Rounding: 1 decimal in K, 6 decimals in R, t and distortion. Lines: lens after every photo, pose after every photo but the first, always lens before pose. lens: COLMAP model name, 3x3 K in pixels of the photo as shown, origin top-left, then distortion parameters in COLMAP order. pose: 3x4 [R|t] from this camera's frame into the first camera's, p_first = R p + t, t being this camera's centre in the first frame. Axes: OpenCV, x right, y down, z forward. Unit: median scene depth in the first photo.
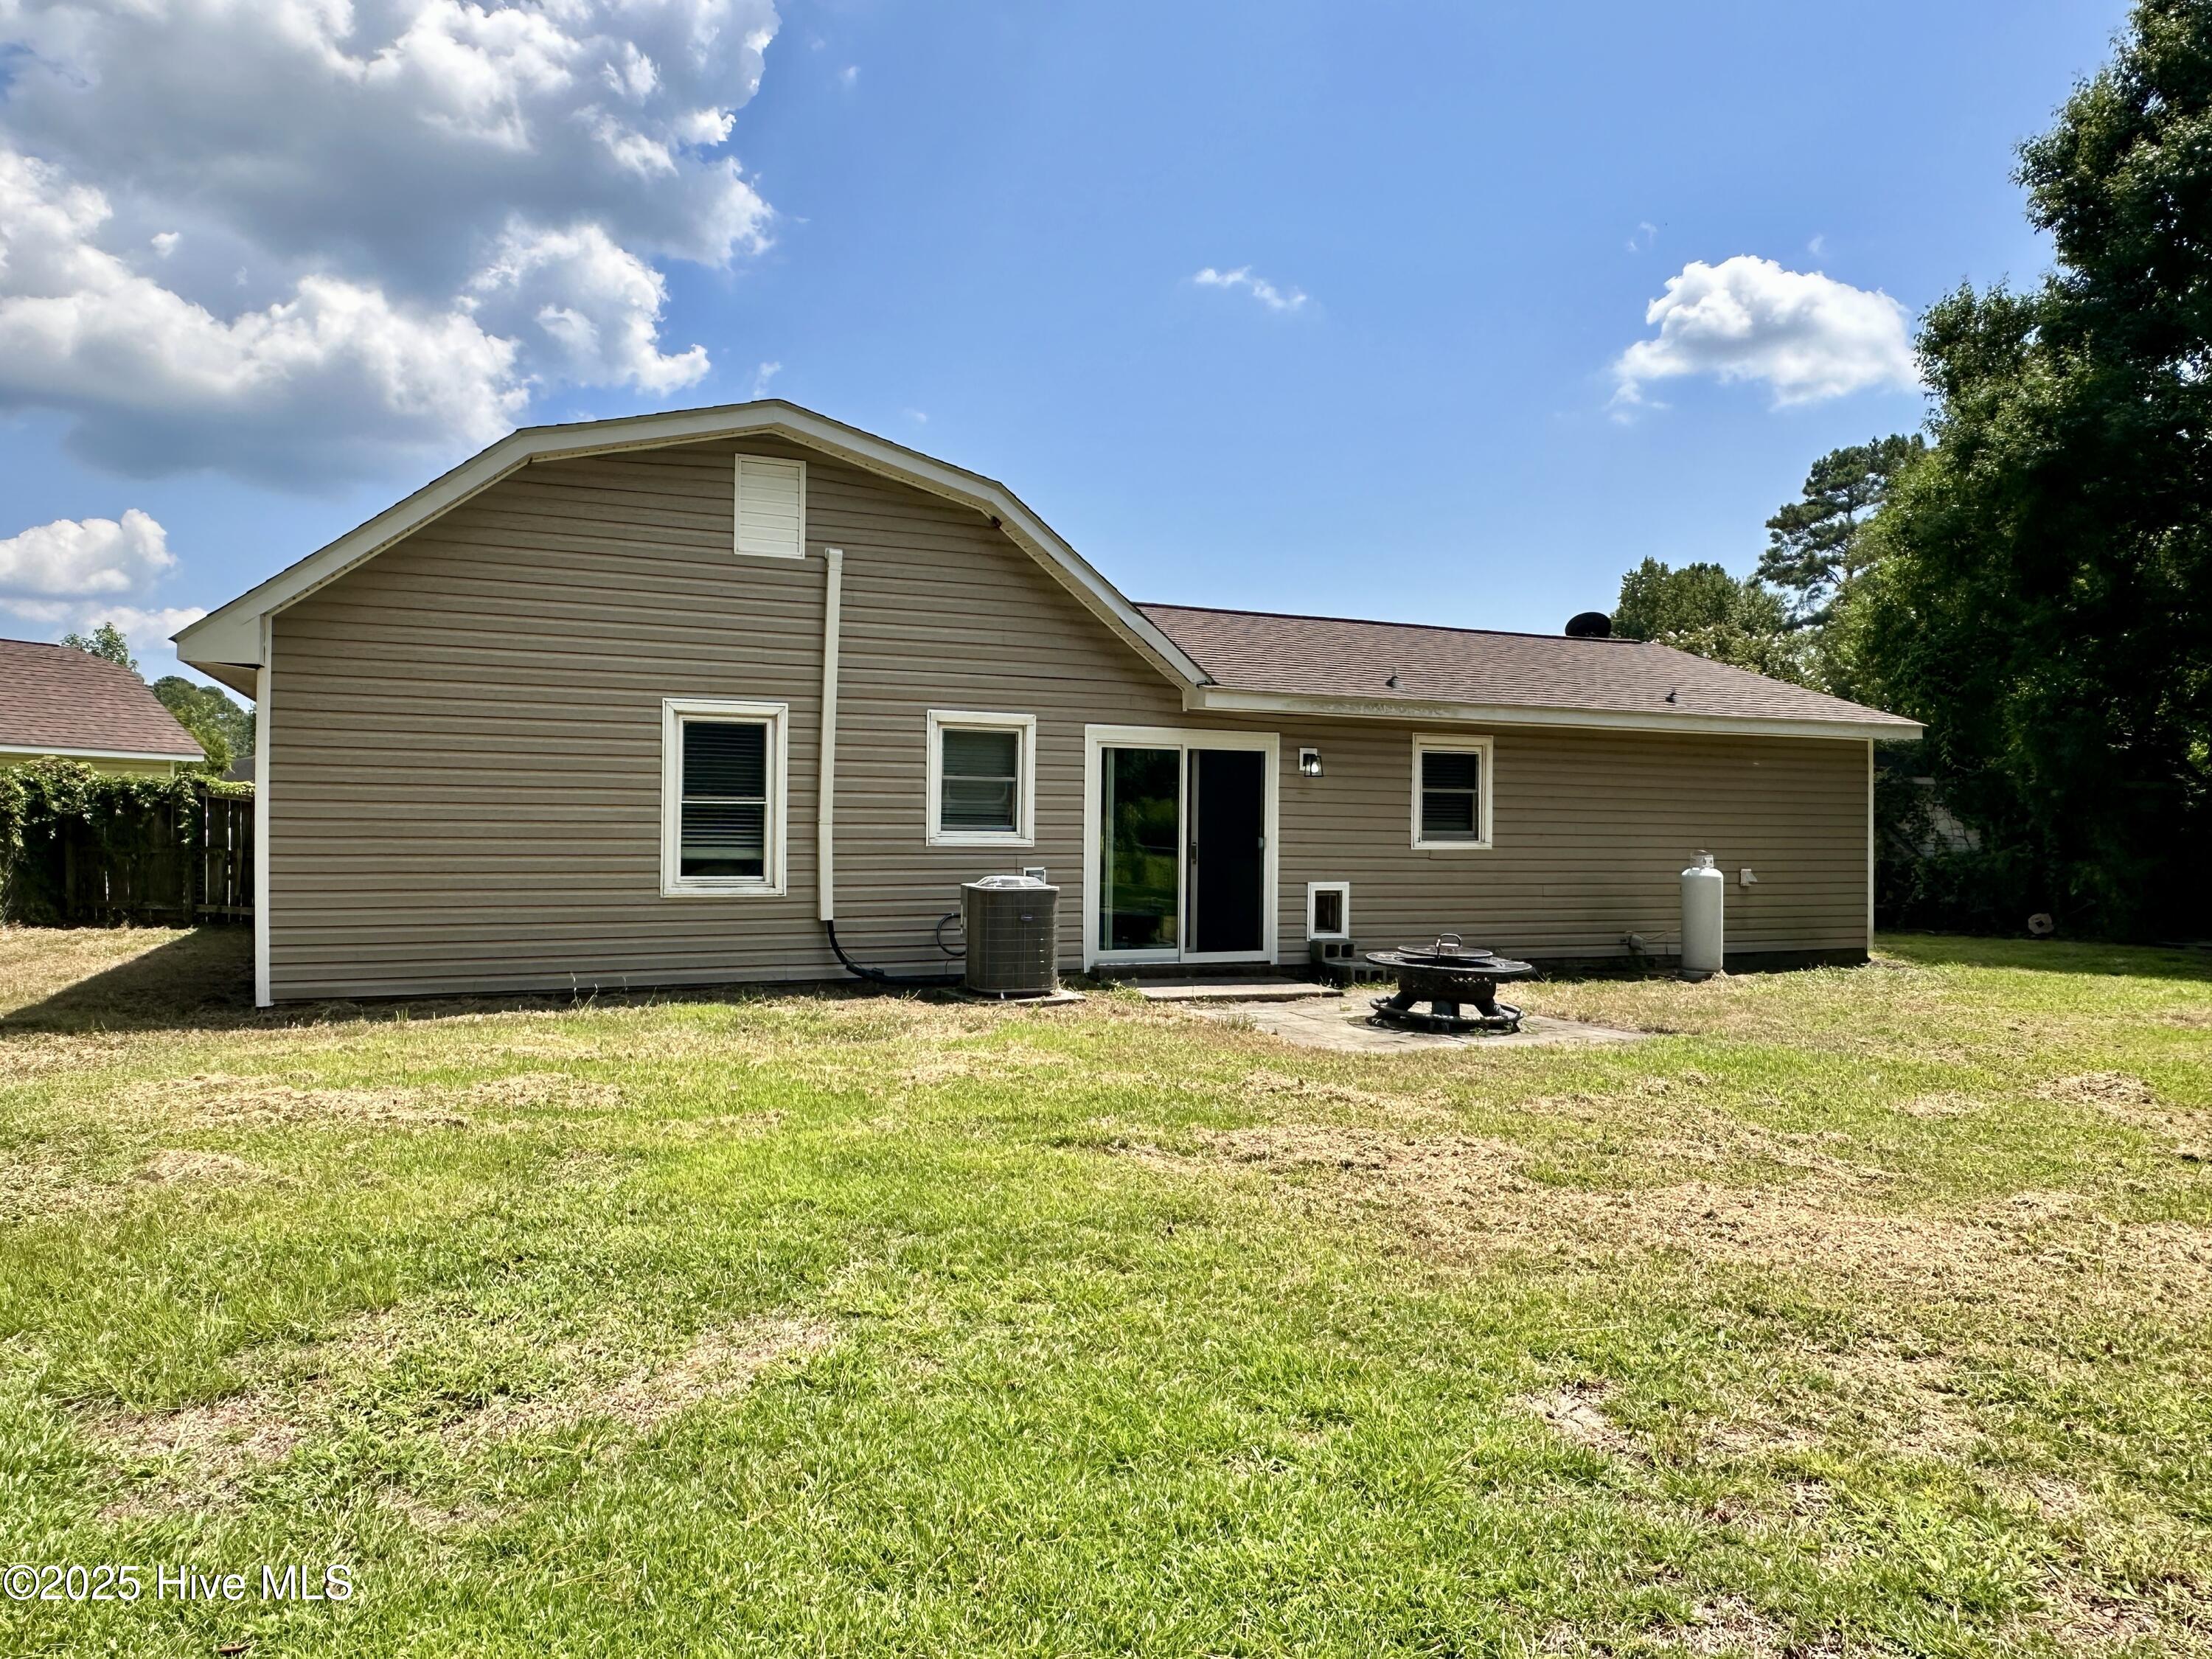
lens RADIAL K [[1422.6, 0, 1104.3], [0, 1422.6, 833.4], [0, 0, 1]] dist [-0.000055, 0.004321]
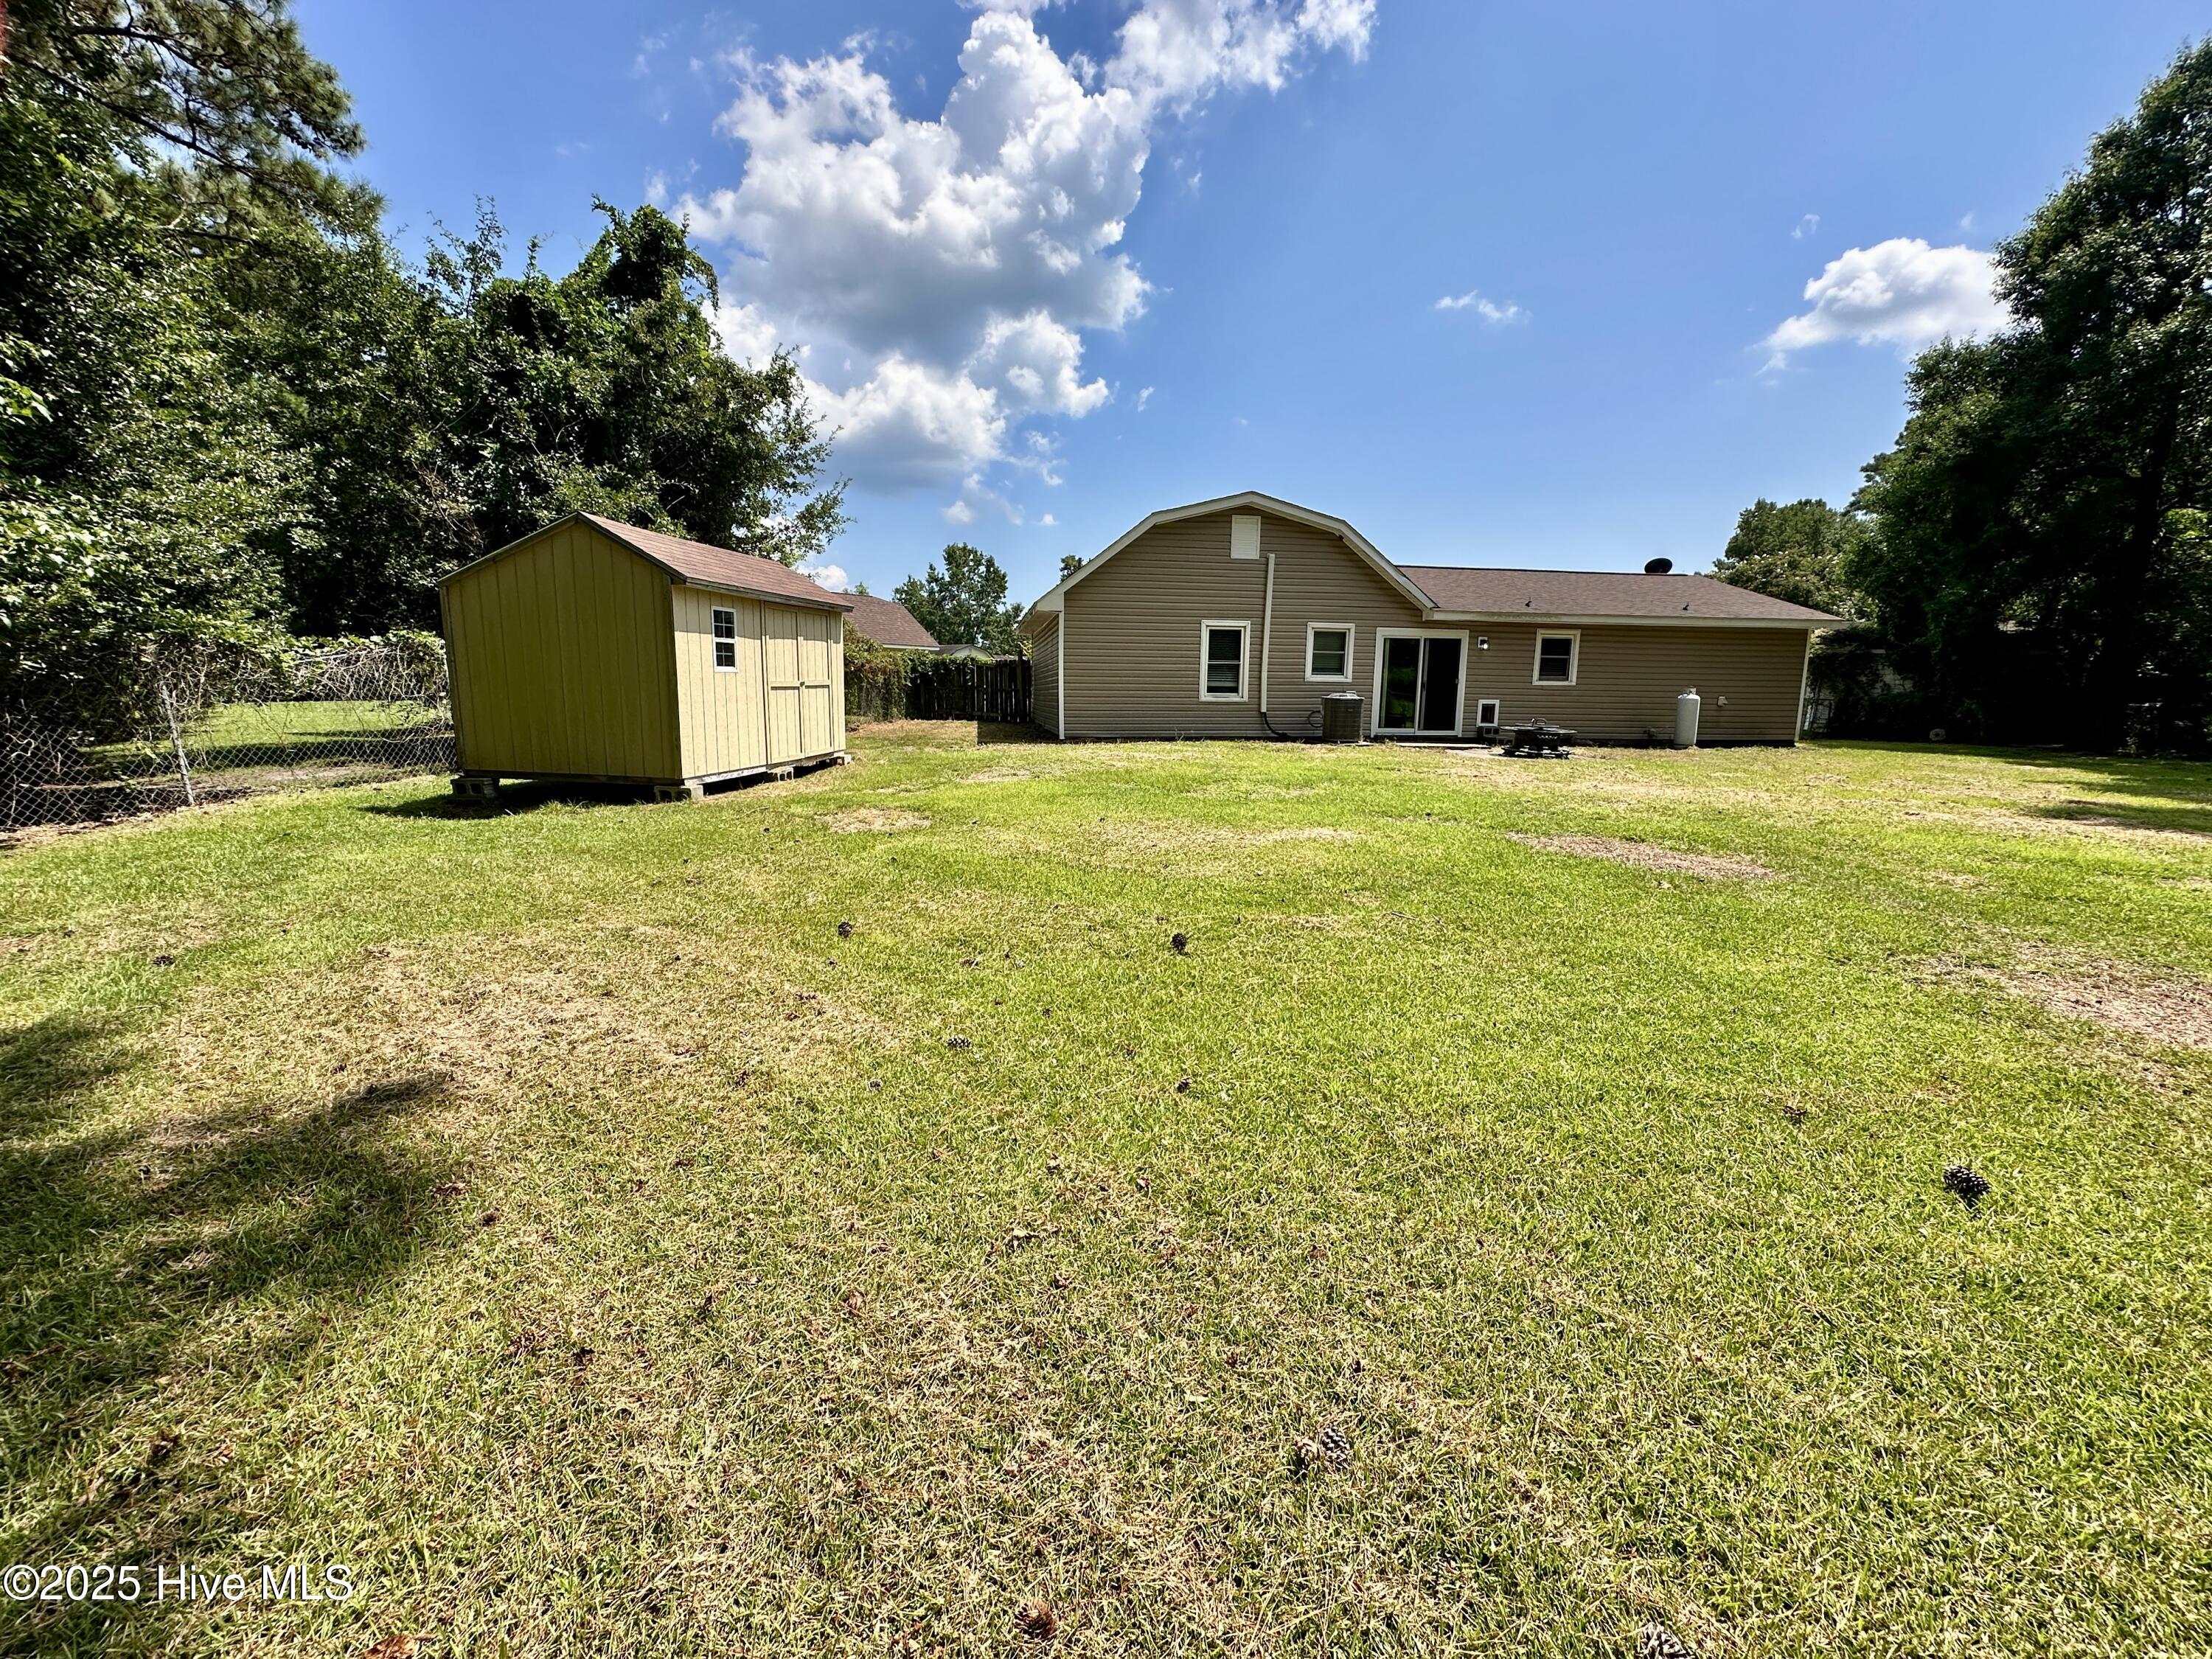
lens RADIAL K [[886.6, 0, 1105.9], [0, 886.6, 821.4], [0, 0, 1]] dist [0.004500, 0.000765]
pose [[0.964456, 0.040967, -0.261050, -0.036624], [-0.003853, 0.989984, 0.141125, 0.023654], [0.264217, -0.135103, 0.954954, -0.384064]]
